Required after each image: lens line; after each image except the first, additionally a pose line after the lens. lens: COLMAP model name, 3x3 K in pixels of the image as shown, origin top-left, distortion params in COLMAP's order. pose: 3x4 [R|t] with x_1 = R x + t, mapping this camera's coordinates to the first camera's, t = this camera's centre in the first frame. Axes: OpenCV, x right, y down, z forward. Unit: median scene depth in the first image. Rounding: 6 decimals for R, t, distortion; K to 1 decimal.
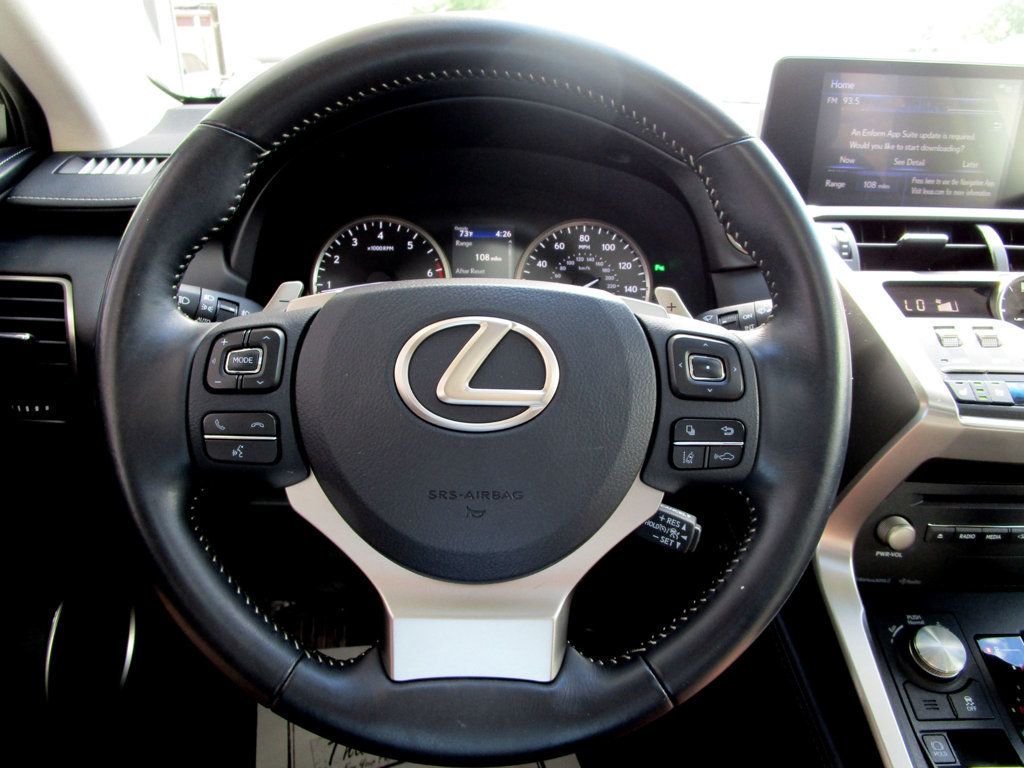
lens RADIAL K [[730.2, 0, 512.0], [0, 730.2, 384.0], [0, 0, 1]] dist [-0.025240, 0.012512]
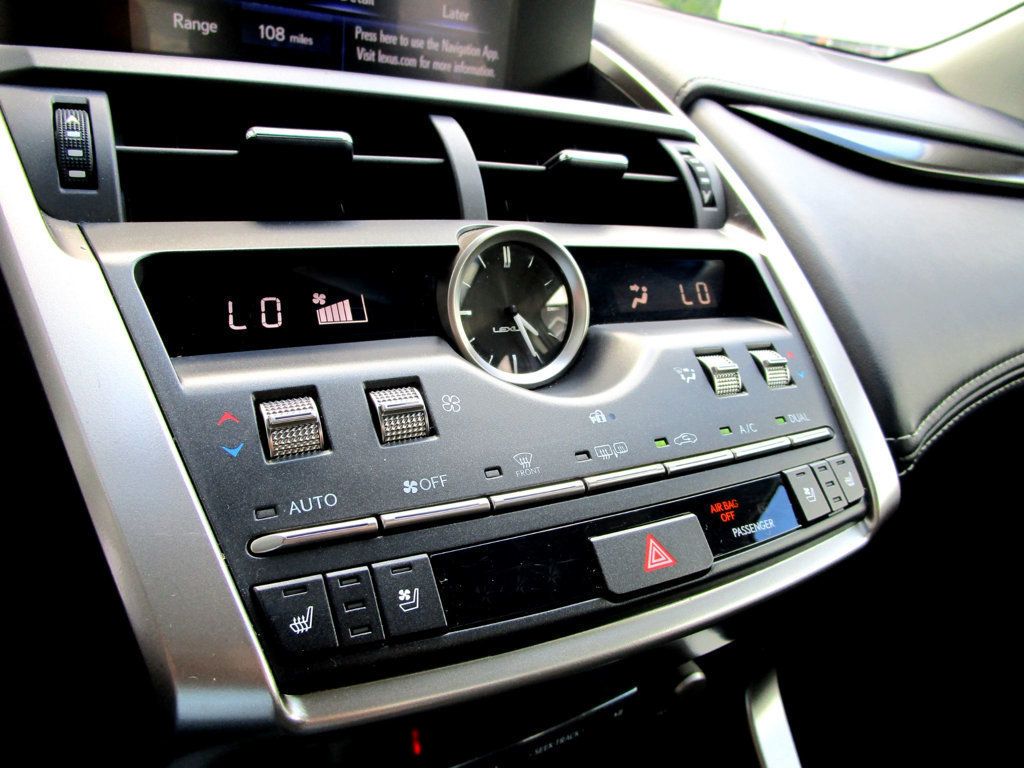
lens RADIAL K [[730.2, 0, 512.0], [0, 730.2, 384.0], [0, 0, 1]] dist [-0.025240, 0.012512]
pose [[0.884244, -0.106998, 0.454602, 0.495414], [0.056628, 0.990784, 0.123049, -0.111393], [-0.463578, -0.083062, 0.882154, 0.591540]]
